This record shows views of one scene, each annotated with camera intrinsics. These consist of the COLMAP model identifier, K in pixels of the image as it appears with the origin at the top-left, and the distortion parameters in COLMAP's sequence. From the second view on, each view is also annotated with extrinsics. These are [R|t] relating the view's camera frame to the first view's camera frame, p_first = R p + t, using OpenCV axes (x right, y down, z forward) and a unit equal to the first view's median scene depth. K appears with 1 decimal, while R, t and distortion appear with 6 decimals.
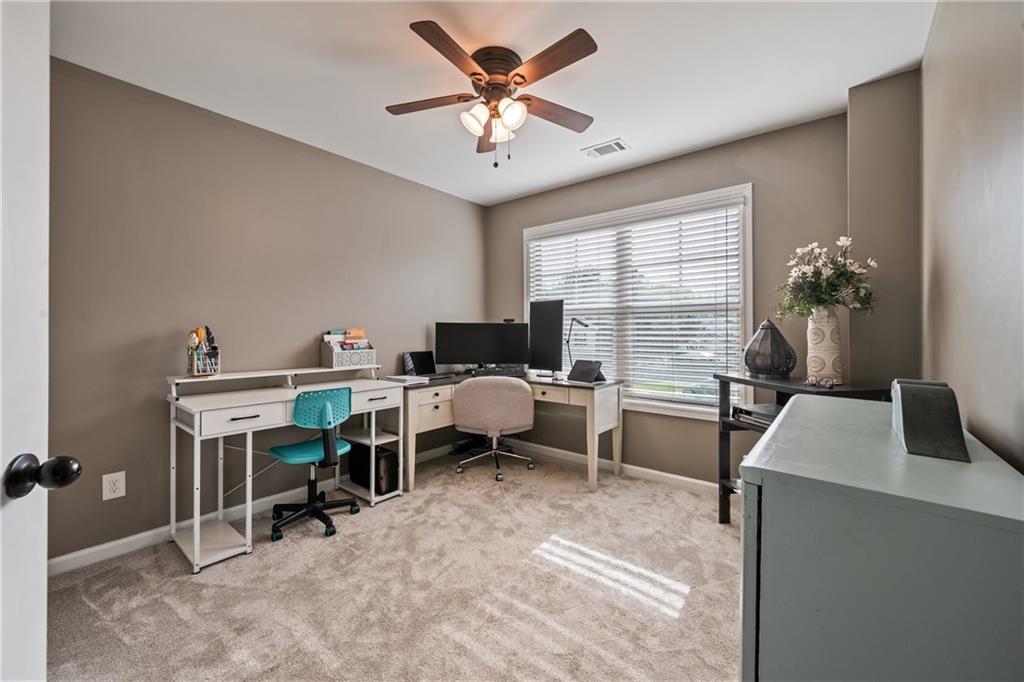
lens RADIAL K [[403.8, 0, 510.9], [0, 403.8, 332.1], [0, 0, 1]] dist [0.000899, 0.000019]
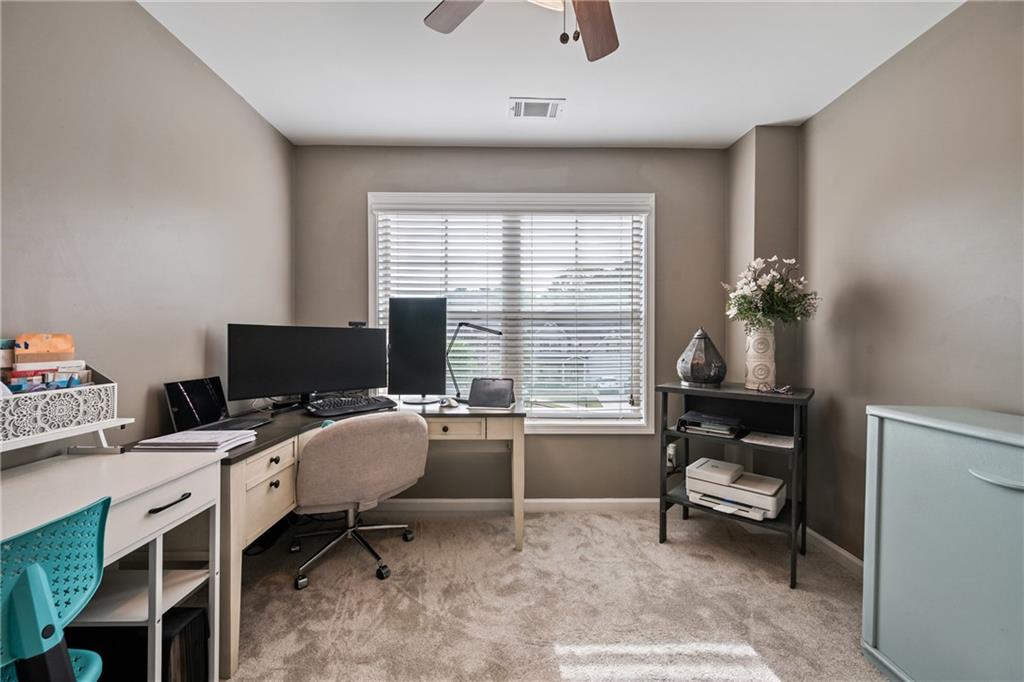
lens RADIAL K [[402.1, 0, 511.0], [0, 402.1, 342.1], [0, 0, 1]] dist [-0.001039, 0.000078]
pose [[0.766384, -0.002355, 0.642378, -0.284794], [-0.000200, 0.999992, 0.003904, -0.002095], [-0.642383, -0.003121, 0.766378, 0.401444]]
